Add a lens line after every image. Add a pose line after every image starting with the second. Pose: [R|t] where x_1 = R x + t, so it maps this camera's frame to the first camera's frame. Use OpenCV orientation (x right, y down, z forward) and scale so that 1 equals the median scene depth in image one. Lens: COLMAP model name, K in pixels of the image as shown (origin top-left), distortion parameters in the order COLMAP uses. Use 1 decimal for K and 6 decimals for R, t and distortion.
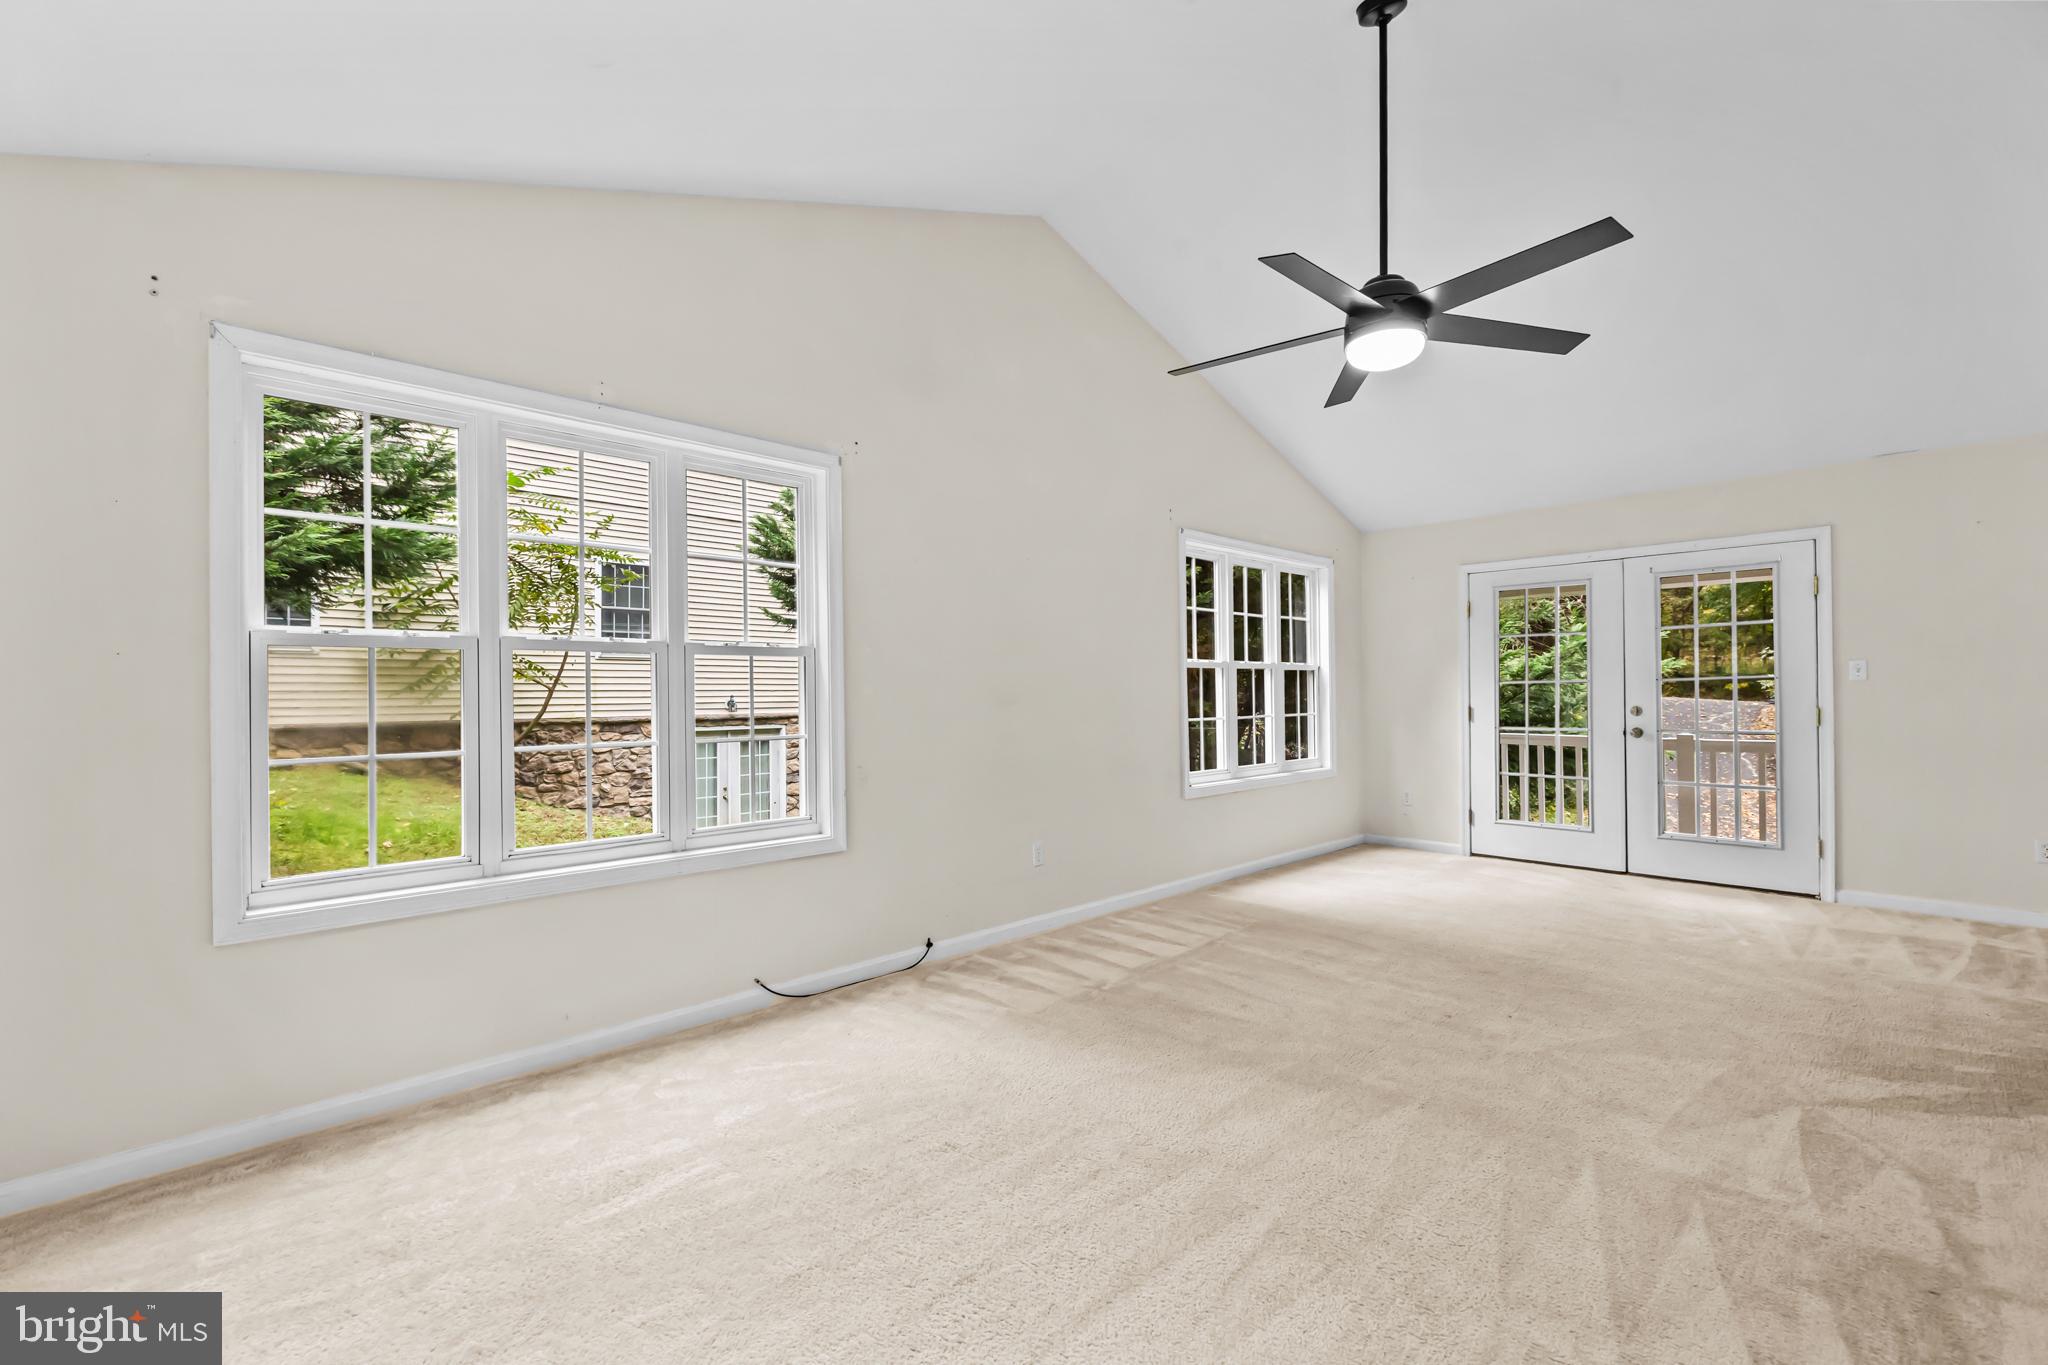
lens RADIAL K [[862.2, 0, 1025.9], [0, 862.2, 692.2], [0, 0, 1]] dist [-0.001049, -0.000112]
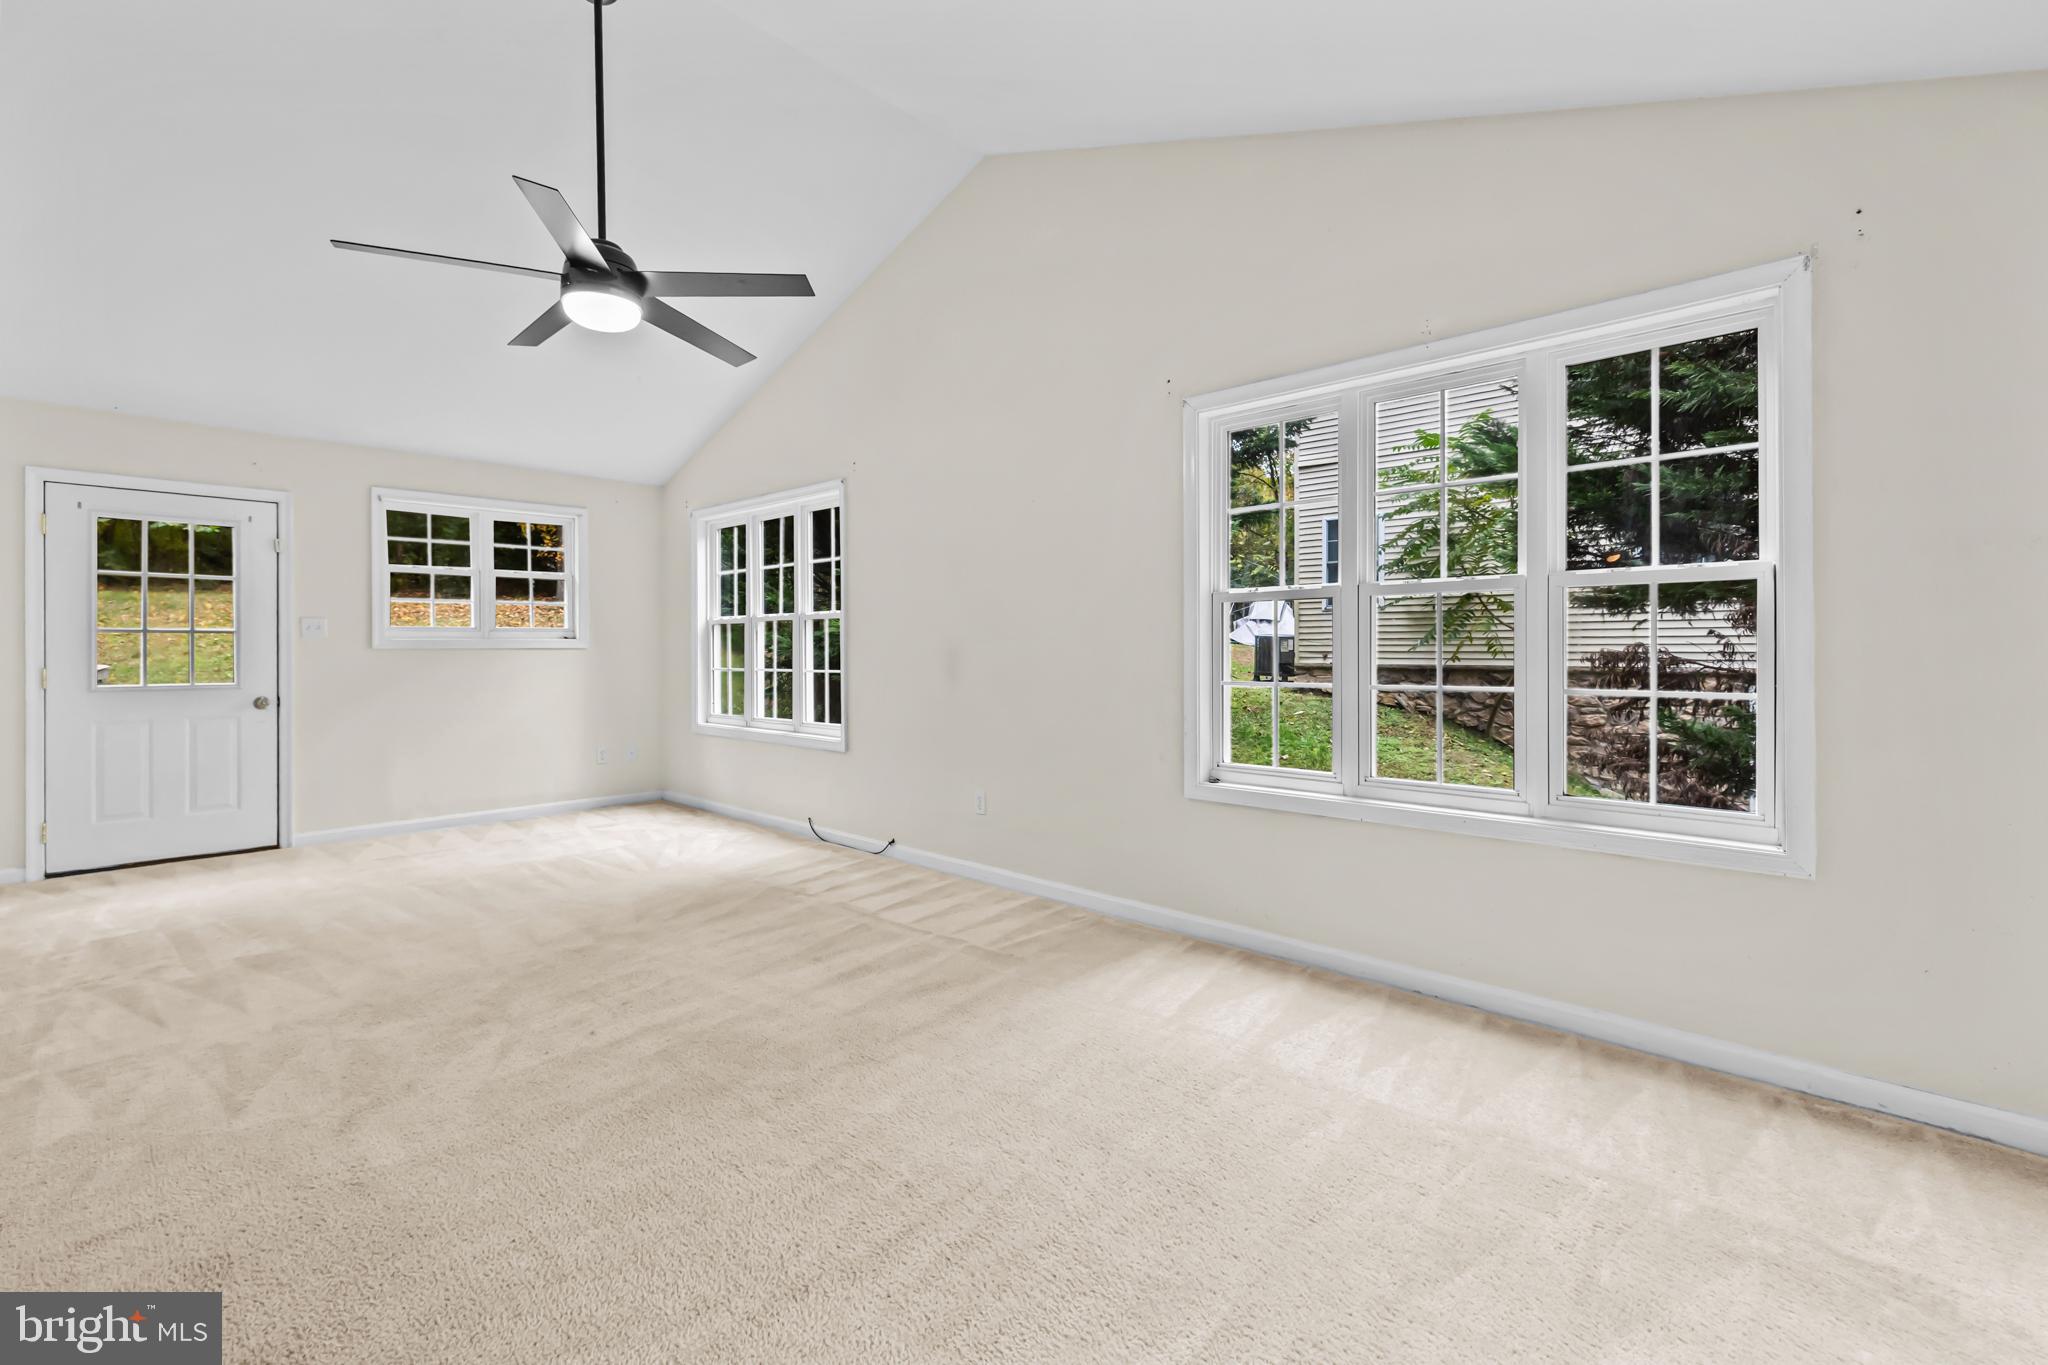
lens RADIAL K [[866.4, 0, 1024.9], [0, 866.4, 664.4], [0, 0, 1]] dist [0.000209, -0.000061]
pose [[0.067322, 0.029754, -0.997288, 1.184006], [0.001957, 0.999549, 0.029953, -0.006399], [0.997729, -0.003968, 0.067234, 1.132987]]
